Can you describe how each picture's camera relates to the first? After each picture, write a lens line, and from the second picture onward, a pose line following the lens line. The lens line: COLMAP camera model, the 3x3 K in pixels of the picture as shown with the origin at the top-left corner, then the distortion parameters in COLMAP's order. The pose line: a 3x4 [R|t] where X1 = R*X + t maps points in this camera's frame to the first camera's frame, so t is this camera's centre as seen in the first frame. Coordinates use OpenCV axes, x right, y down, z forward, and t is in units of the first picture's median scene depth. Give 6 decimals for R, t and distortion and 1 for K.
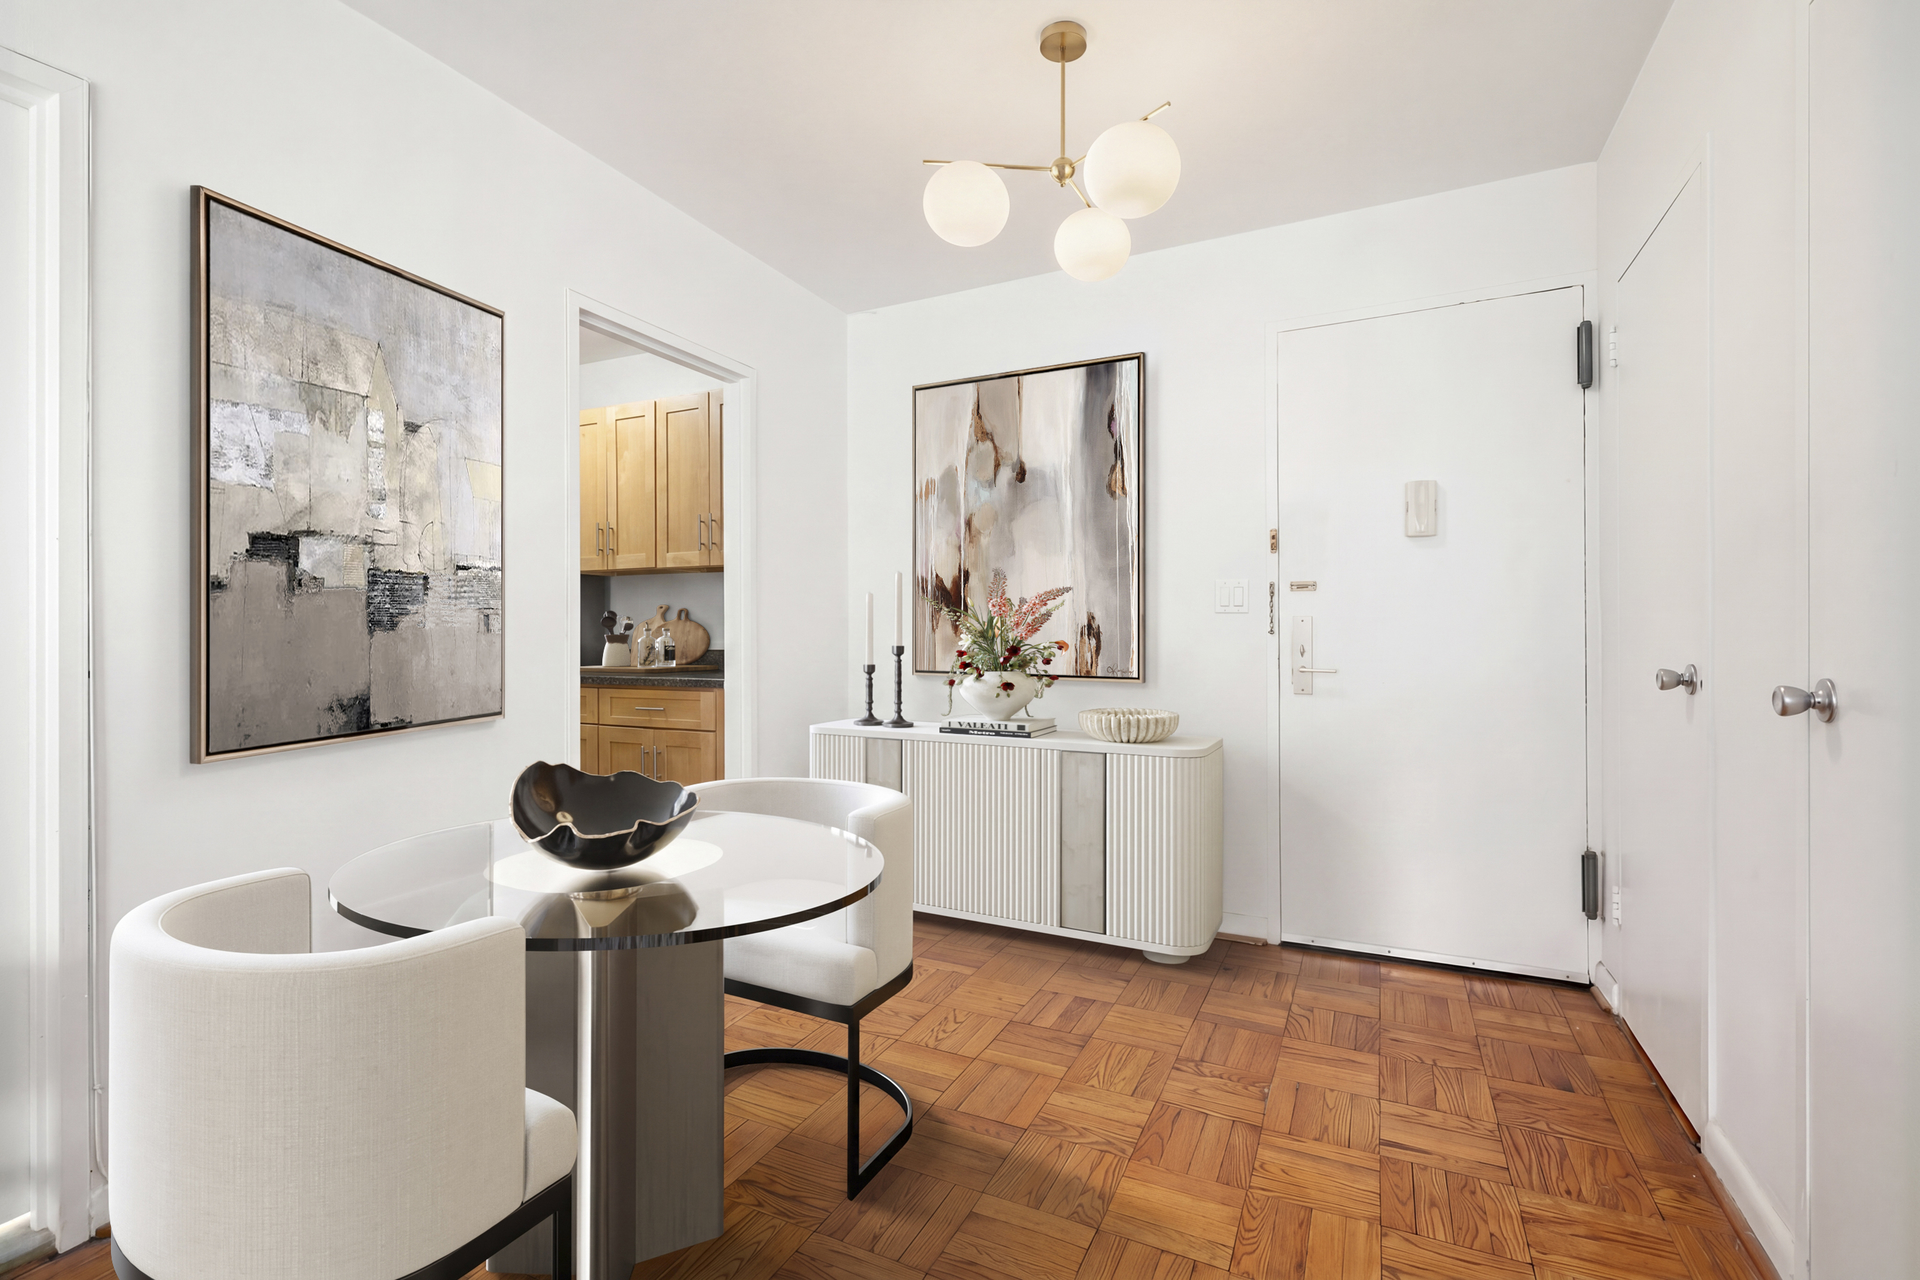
lens RADIAL K [[857.4, 0, 958.5], [0, 857.4, 634.4], [0, 0, 1]] dist [-0.000331, 0.000002]
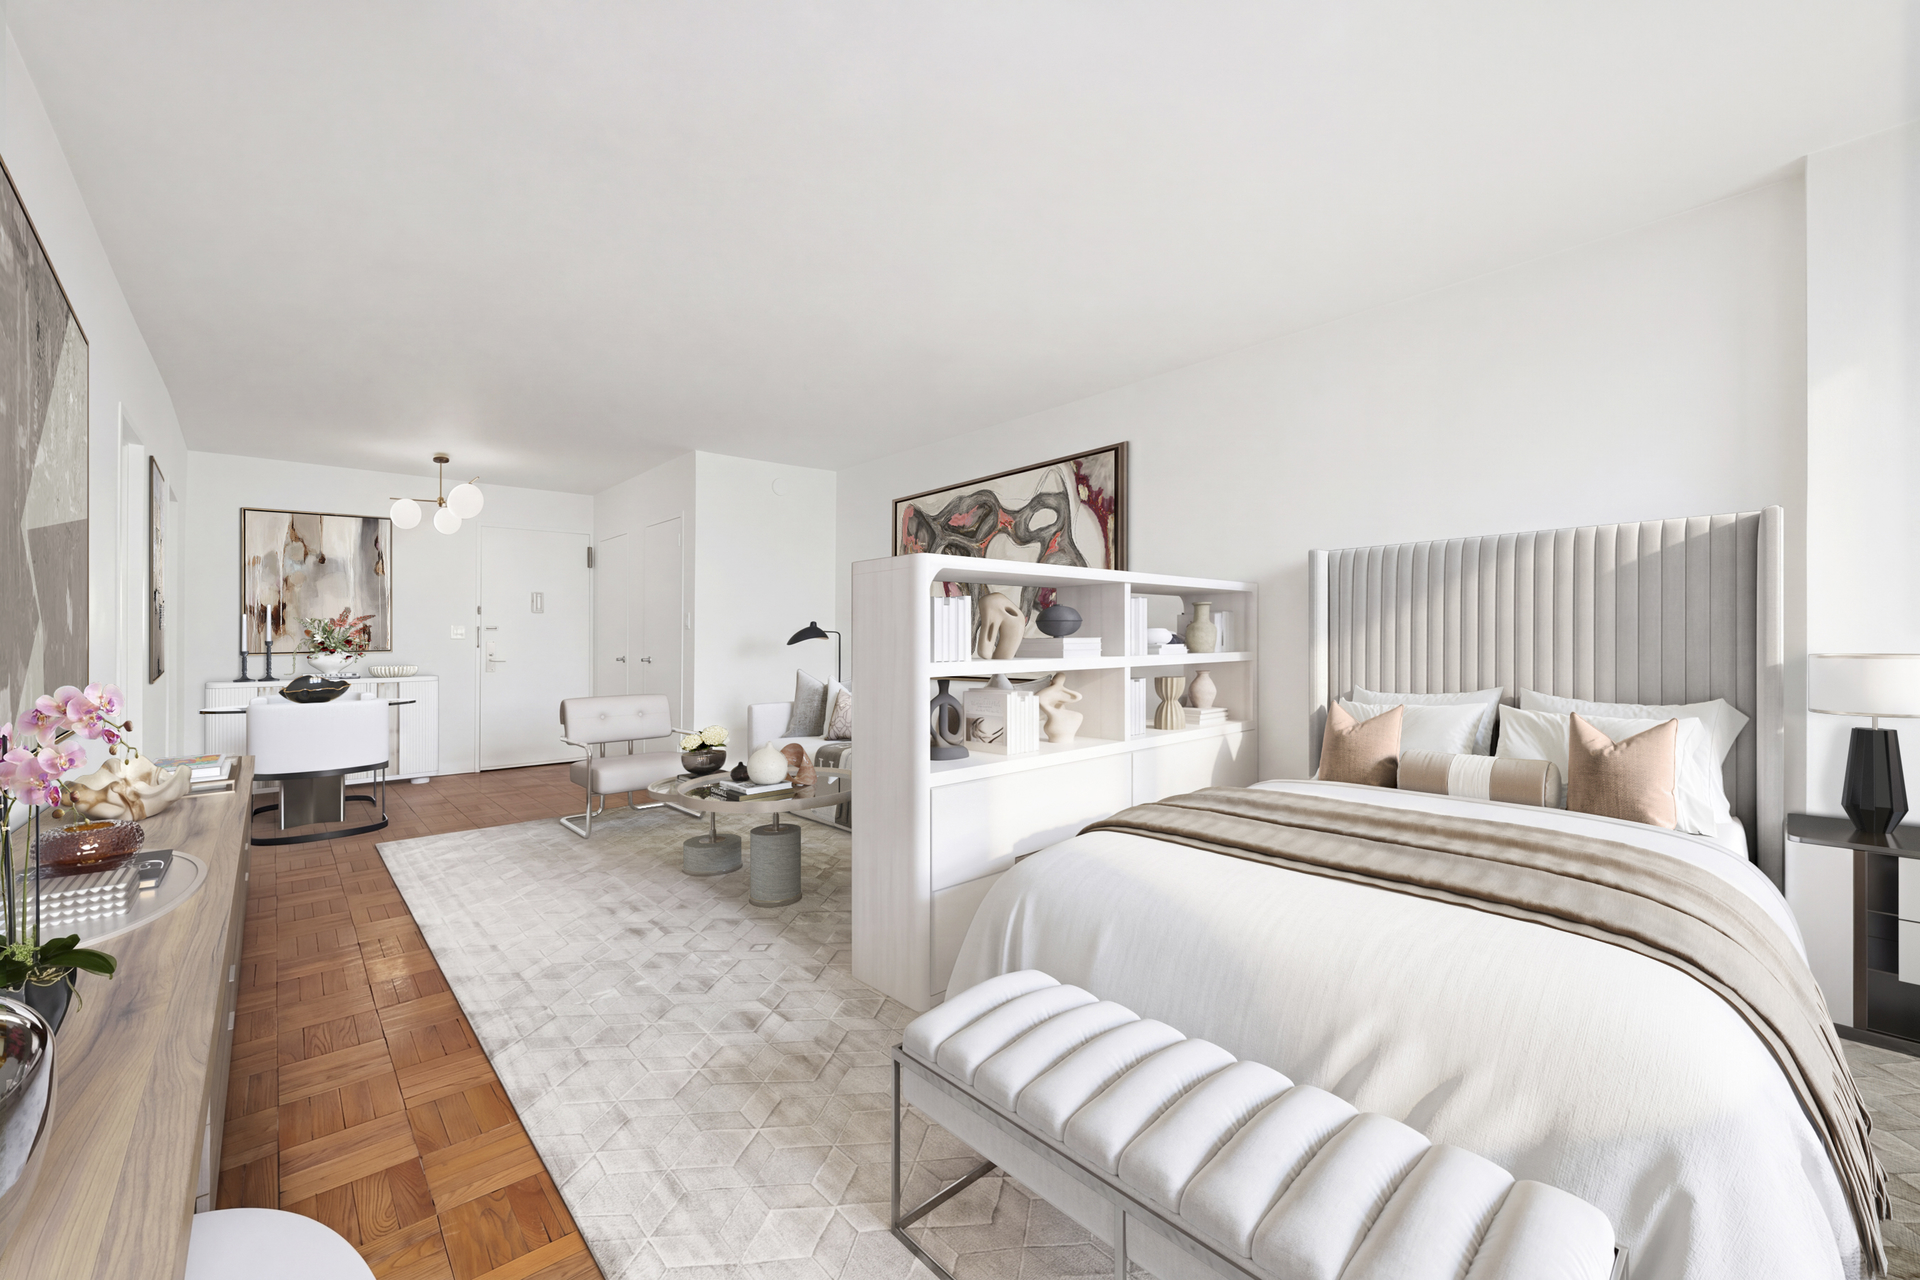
lens RADIAL K [[779.3, 0, 967.8], [0, 779.3, 630.6], [0, 0, 1]] dist [0.001058, -0.000115]
pose [[0.339651, -0.019843, 0.940342, -1.226733], [0.018164, 0.999729, 0.014535, -0.006748], [-0.940376, 0.012143, 0.339919, -1.202552]]
